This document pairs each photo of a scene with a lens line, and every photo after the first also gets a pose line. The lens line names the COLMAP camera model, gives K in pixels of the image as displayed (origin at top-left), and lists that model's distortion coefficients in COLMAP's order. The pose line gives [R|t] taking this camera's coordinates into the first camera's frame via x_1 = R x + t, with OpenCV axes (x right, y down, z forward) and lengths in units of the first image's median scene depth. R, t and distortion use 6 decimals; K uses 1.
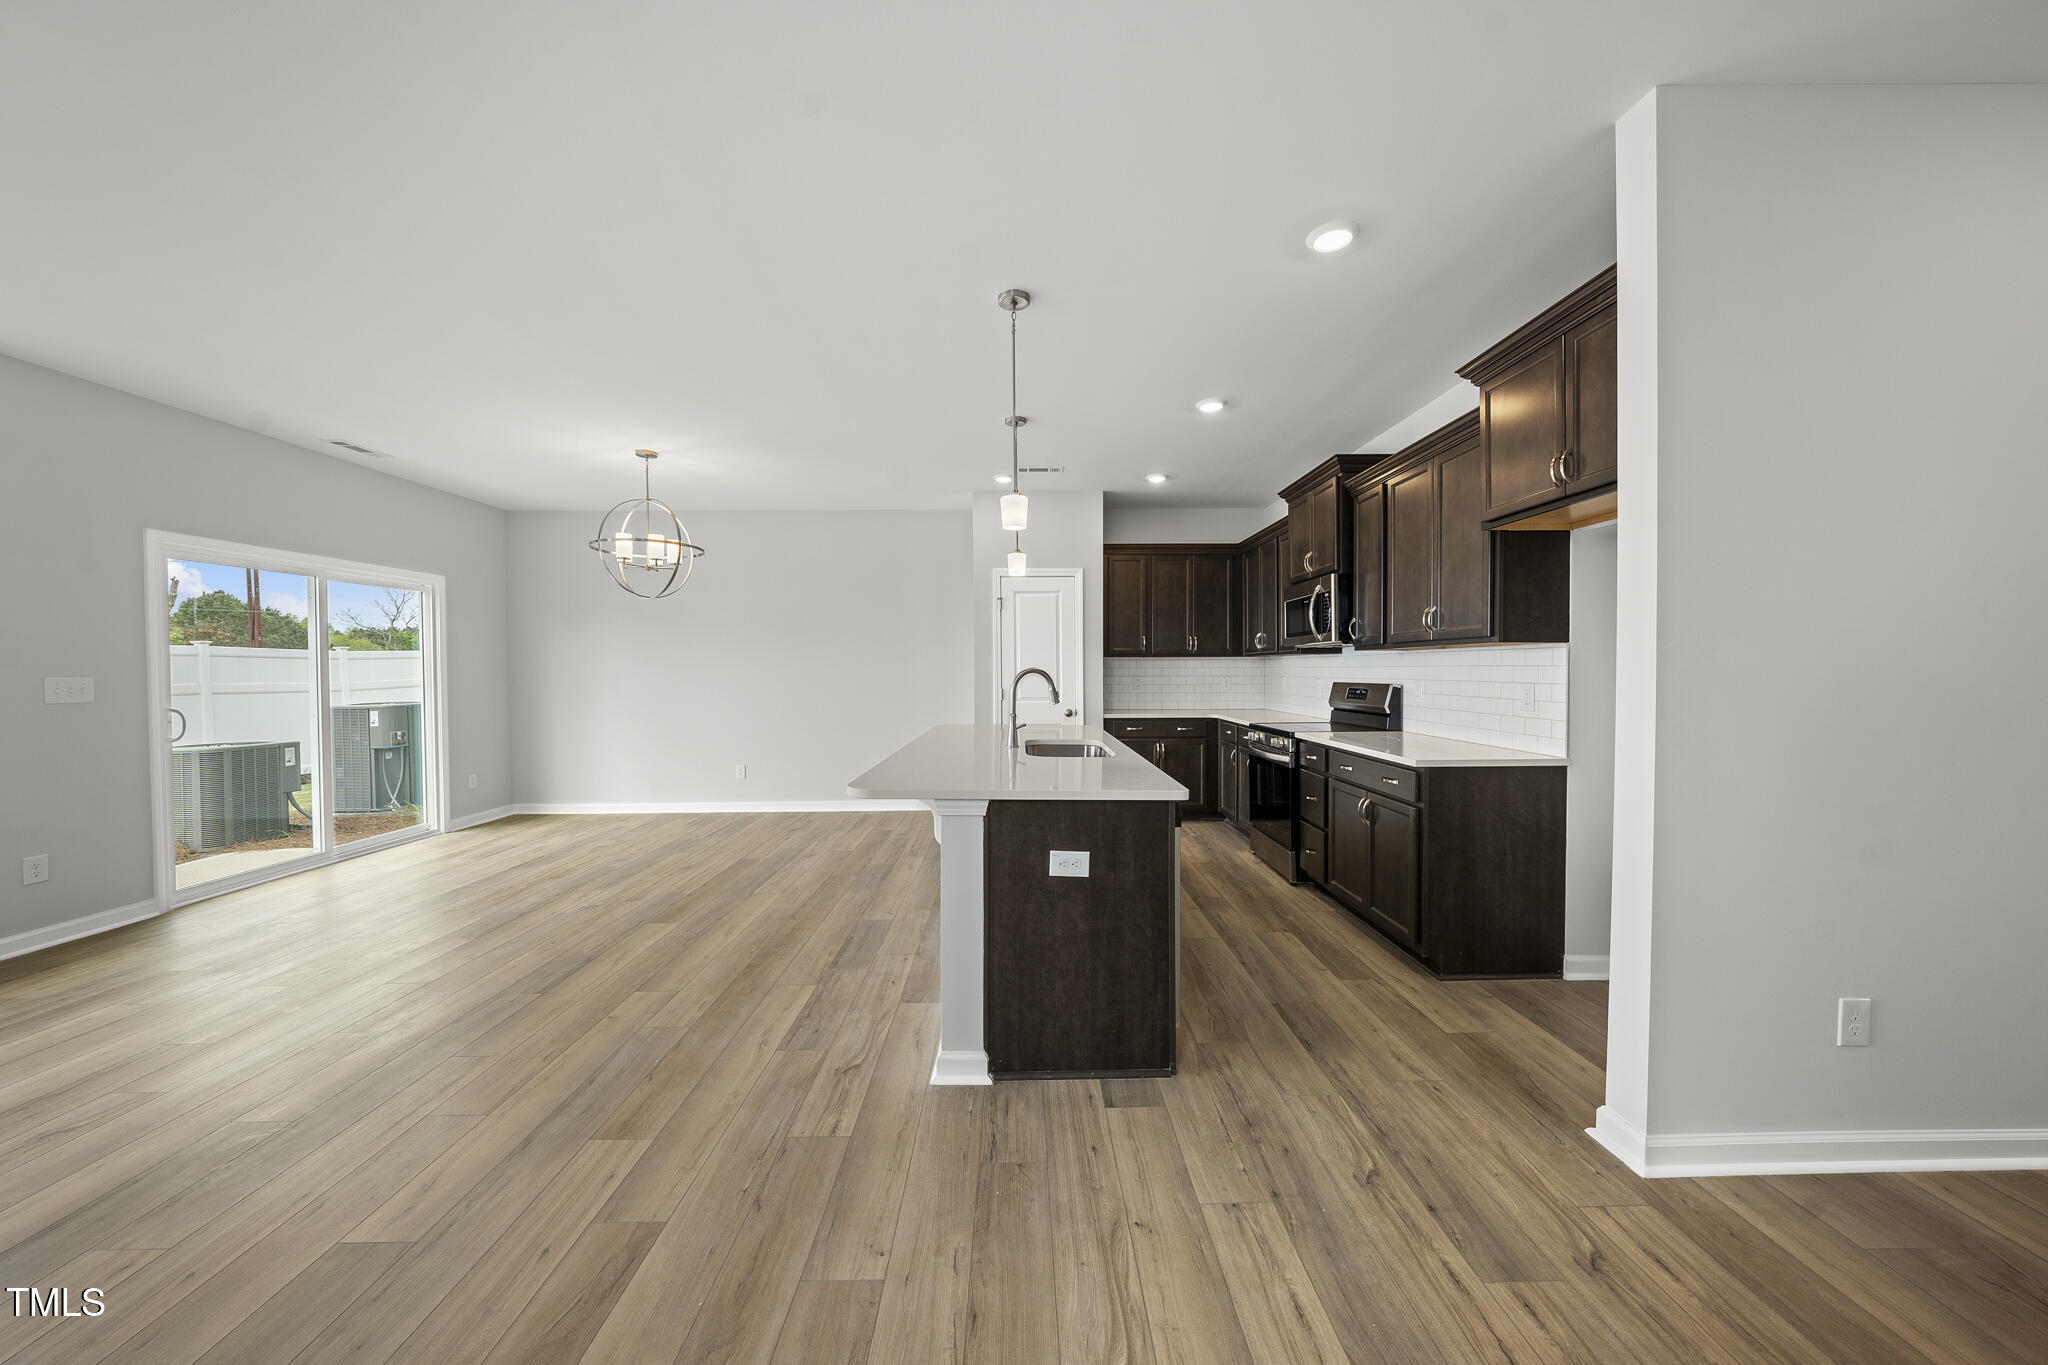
lens RADIAL K [[688.8, 0, 1024.0], [0, 688.8, 682.5], [0, 0, 1]] dist [-0.000103, -0.000104]
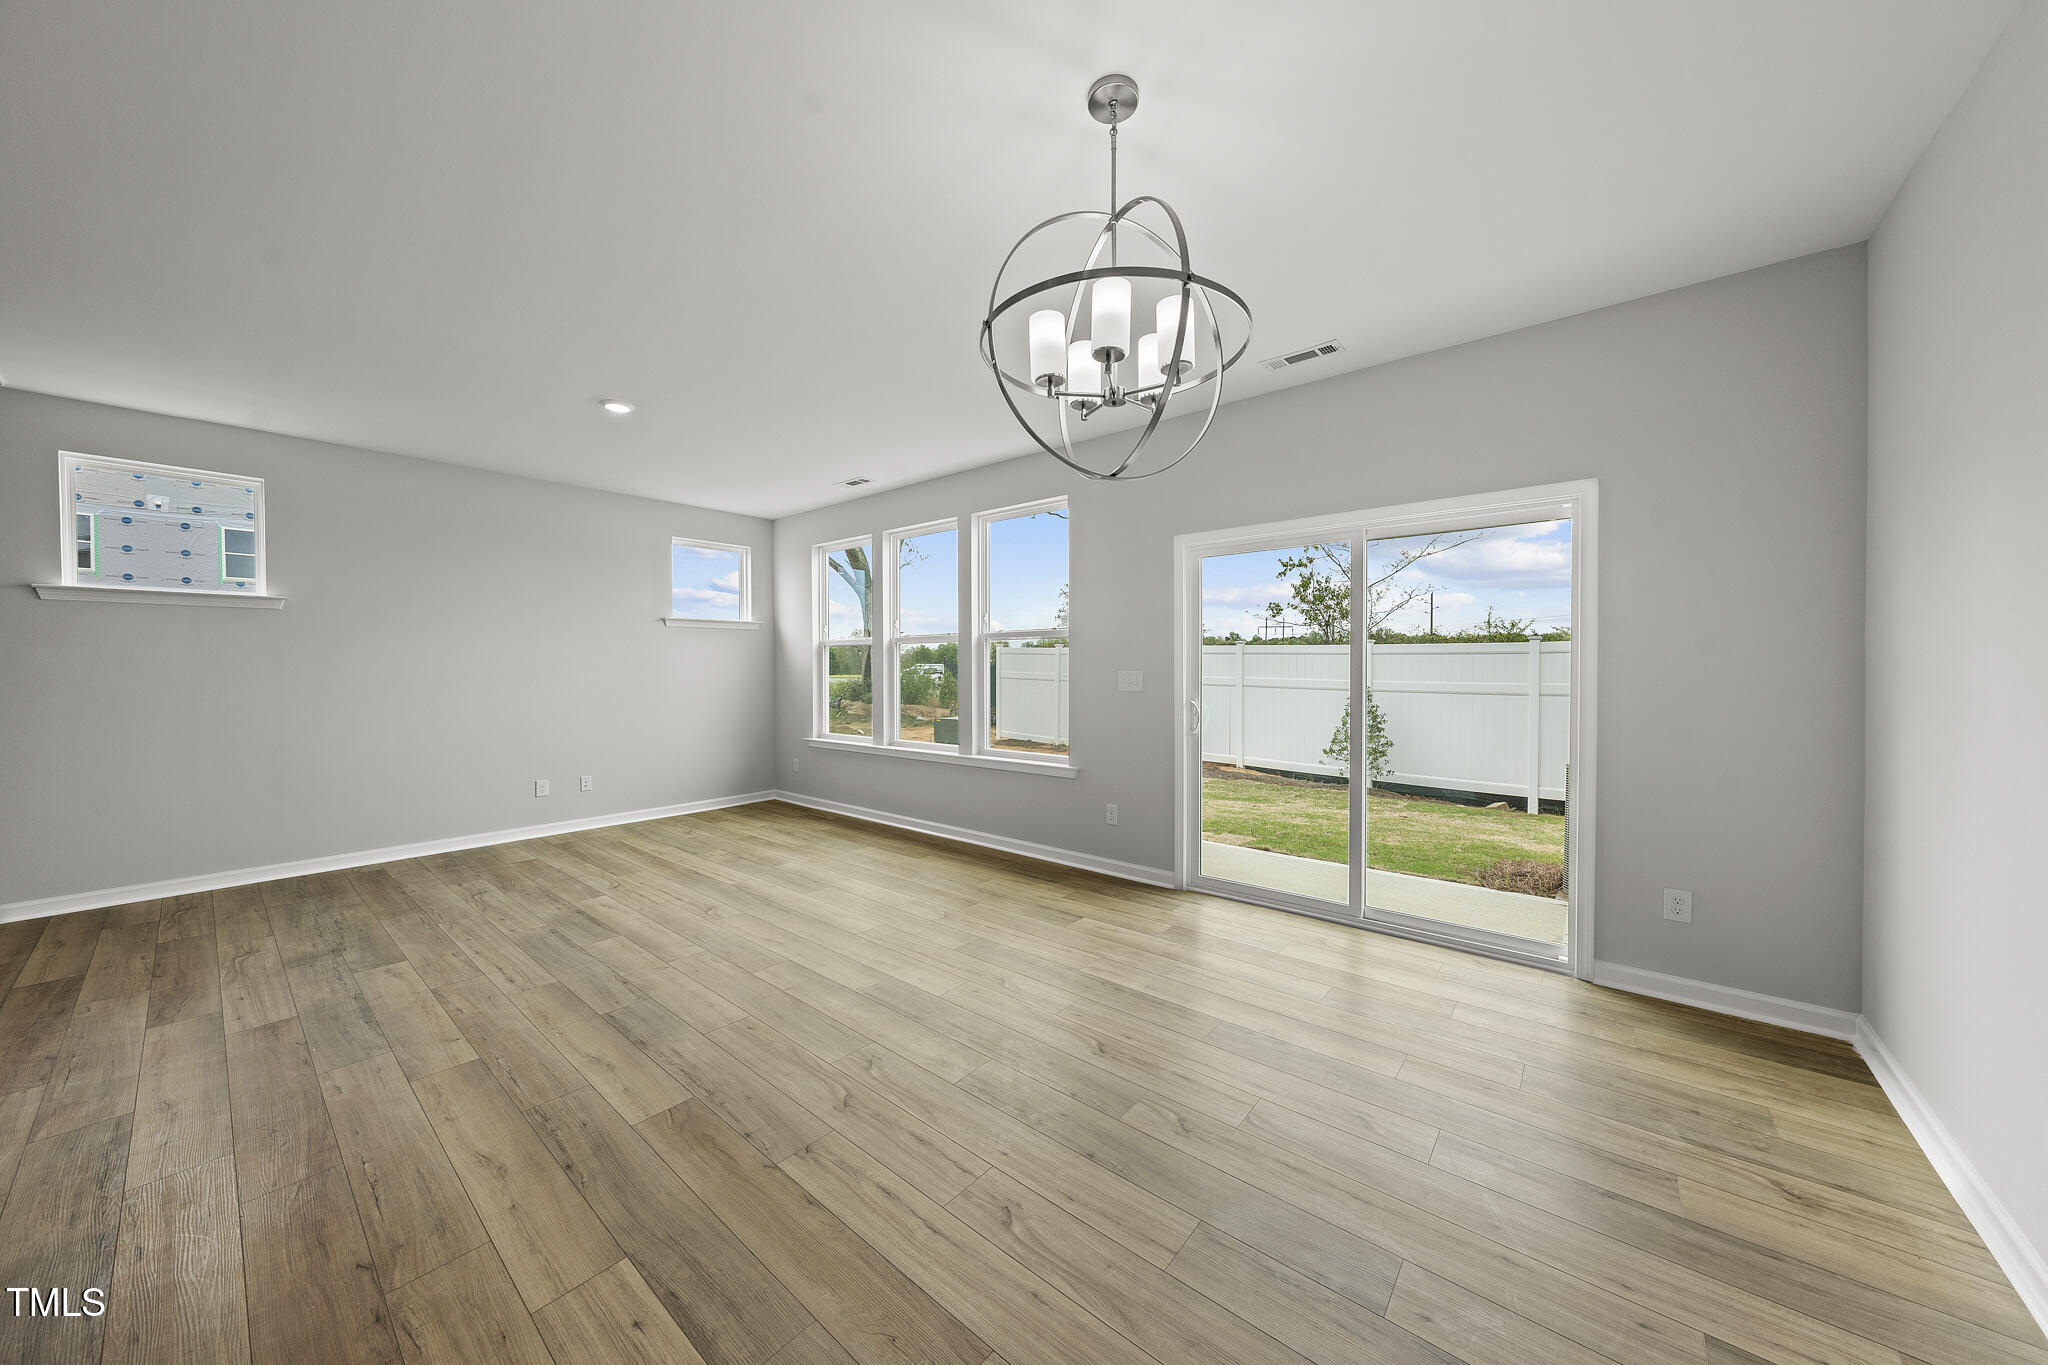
lens RADIAL K [[688.8, 0, 1024.0], [0, 688.8, 682.5], [0, 0, 1]] dist [-0.000103, -0.000104]
pose [[-0.645315, 0.023208, -0.763564, -0.344929], [-0.008806, 0.999246, 0.037814, -0.036811], [0.763866, 0.031125, -0.644624, 1.906426]]
